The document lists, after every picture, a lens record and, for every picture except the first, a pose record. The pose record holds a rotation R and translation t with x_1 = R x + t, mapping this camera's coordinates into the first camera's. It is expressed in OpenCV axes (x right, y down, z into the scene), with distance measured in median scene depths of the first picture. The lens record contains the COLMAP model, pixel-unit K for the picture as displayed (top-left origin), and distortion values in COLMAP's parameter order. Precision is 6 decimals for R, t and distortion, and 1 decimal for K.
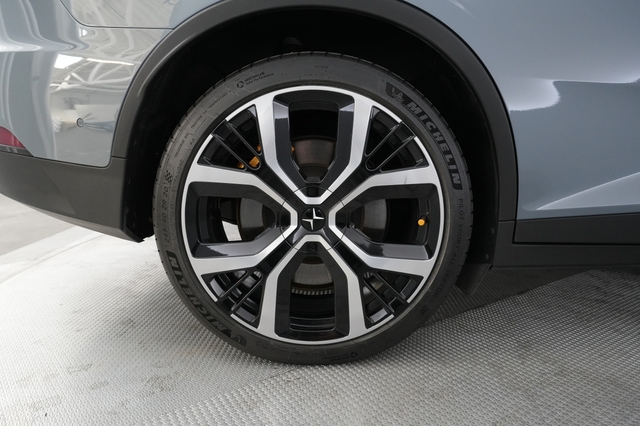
lens RADIAL K [[429.8, 0, 320.0], [0, 429.8, 213.0], [0, 0, 1]] dist [0.001774, 0.000177]
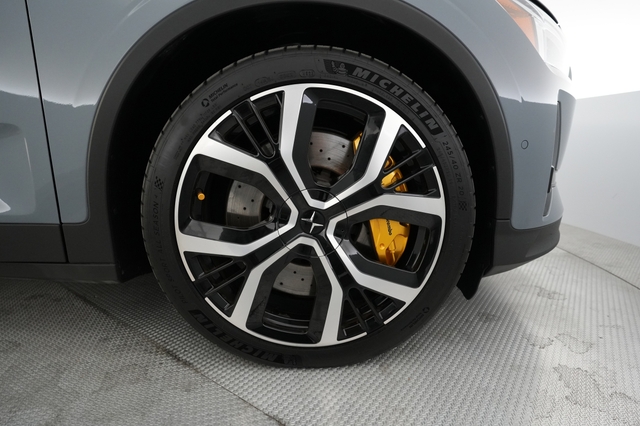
lens RADIAL K [[347.8, 0, 320.0], [0, 347.8, 213.0], [0, 0, 1]] dist [-0.000837, -0.000077]
pose [[0.969134, 0.231862, 0.083782, -0.071583], [-0.232976, 0.972476, 0.003639, -0.013794], [-0.080632, -0.023046, 0.996477, 0.214479]]
